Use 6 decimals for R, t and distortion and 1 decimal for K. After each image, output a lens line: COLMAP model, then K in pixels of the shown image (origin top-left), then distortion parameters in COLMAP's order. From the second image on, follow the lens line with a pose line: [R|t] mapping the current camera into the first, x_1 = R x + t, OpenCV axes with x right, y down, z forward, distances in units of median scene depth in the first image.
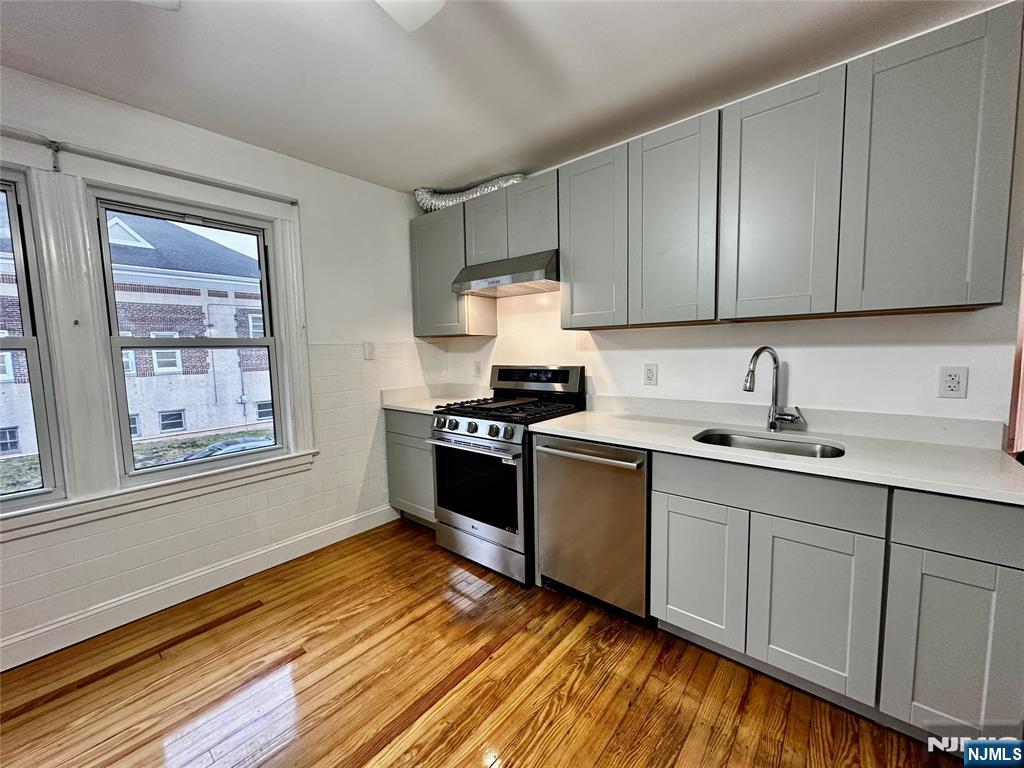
lens RADIAL K [[410.4, 0, 509.3], [0, 410.4, 384.3], [0, 0, 1]] dist [-0.003830, 0.000396]
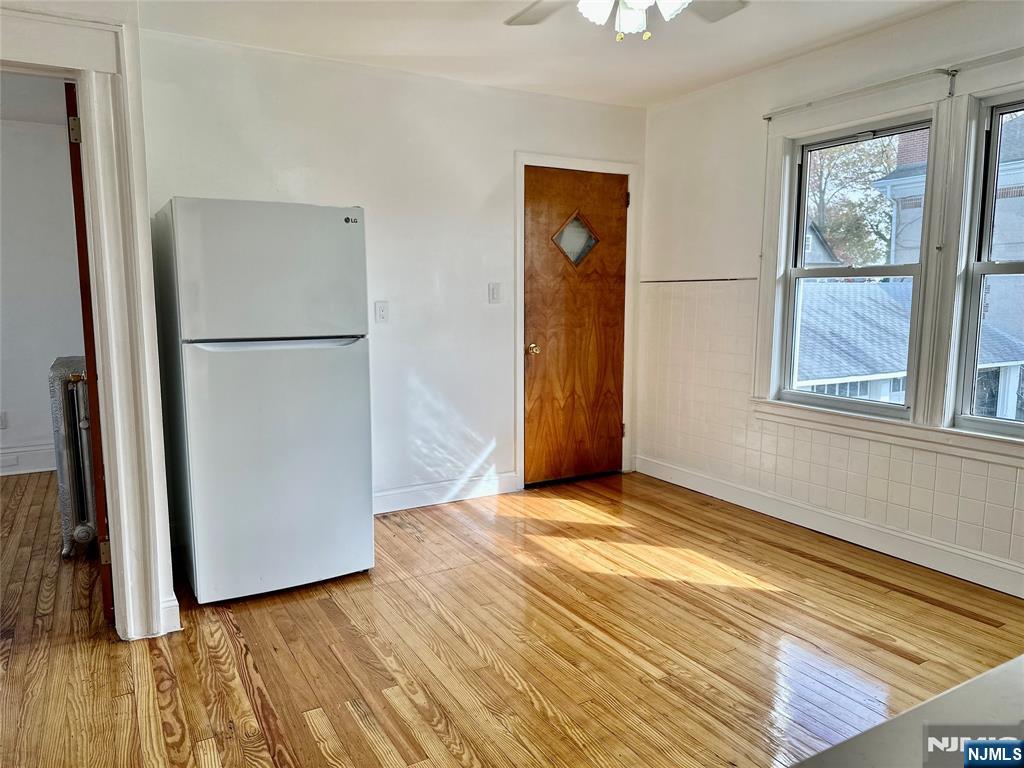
lens RADIAL K [[721.2, 0, 510.8], [0, 721.2, 385.2], [0, 0, 1]] dist [-0.000576, -0.000677]
pose [[-0.339000, 0.145495, -0.929468, 0.956626], [-0.075638, 0.980556, 0.181079, -0.064343], [0.937741, 0.131689, -0.321403, 0.619353]]
